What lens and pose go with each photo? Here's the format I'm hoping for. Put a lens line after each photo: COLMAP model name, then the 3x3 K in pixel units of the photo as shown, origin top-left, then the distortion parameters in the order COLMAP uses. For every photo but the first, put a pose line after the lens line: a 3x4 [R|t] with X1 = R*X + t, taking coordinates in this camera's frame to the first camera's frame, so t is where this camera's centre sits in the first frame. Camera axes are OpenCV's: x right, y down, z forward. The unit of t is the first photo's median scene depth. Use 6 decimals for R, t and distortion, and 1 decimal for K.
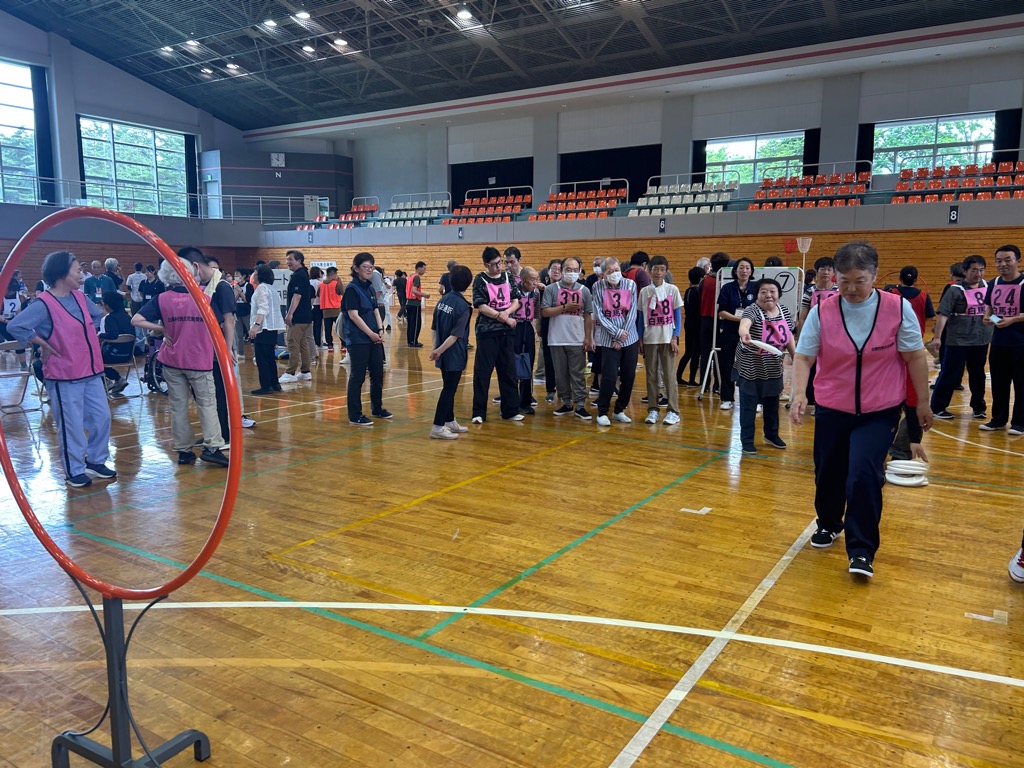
lens RADIAL K [[782.4, 0, 495.0], [0, 782.4, 385.9], [0, 0, 1]] dist [0.044666, -0.051513]
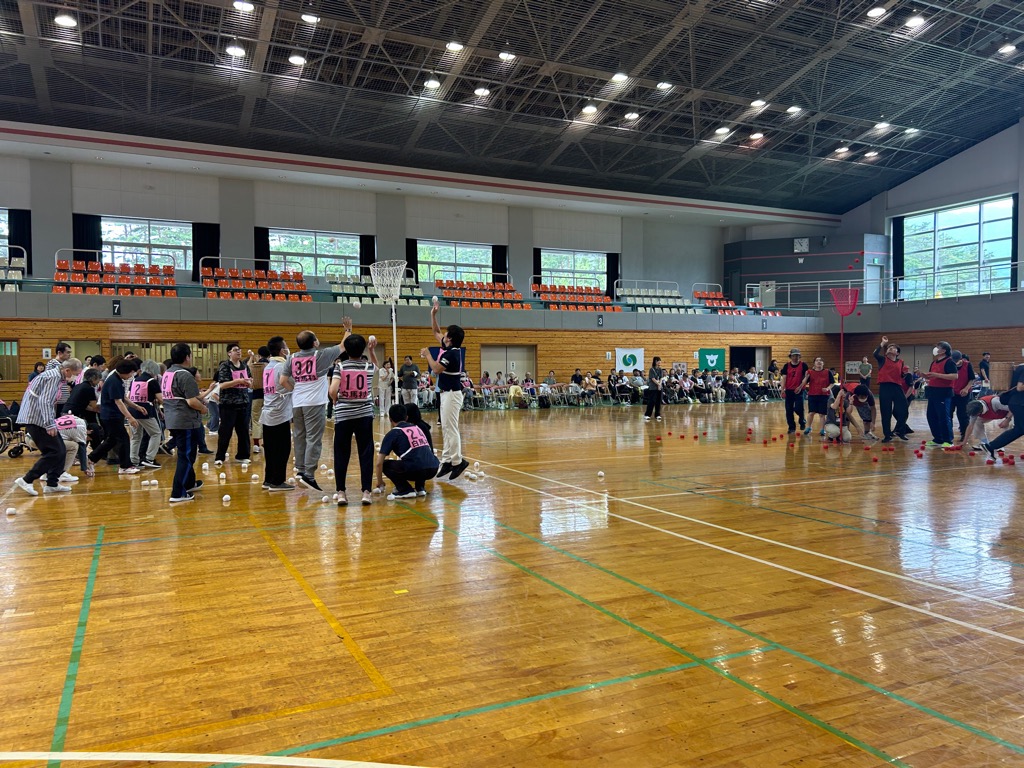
lens RADIAL K [[777.0, 0, 512.0], [0, 777.0, 384.0], [0, 0, 1]] dist [-0.025524, -0.003453]
pose [[0.518367, -0.016766, 0.854994, -0.703607], [0.113734, 0.992277, -0.049496, -0.061567], [-0.847562, 0.122899, 0.516270, 0.458188]]
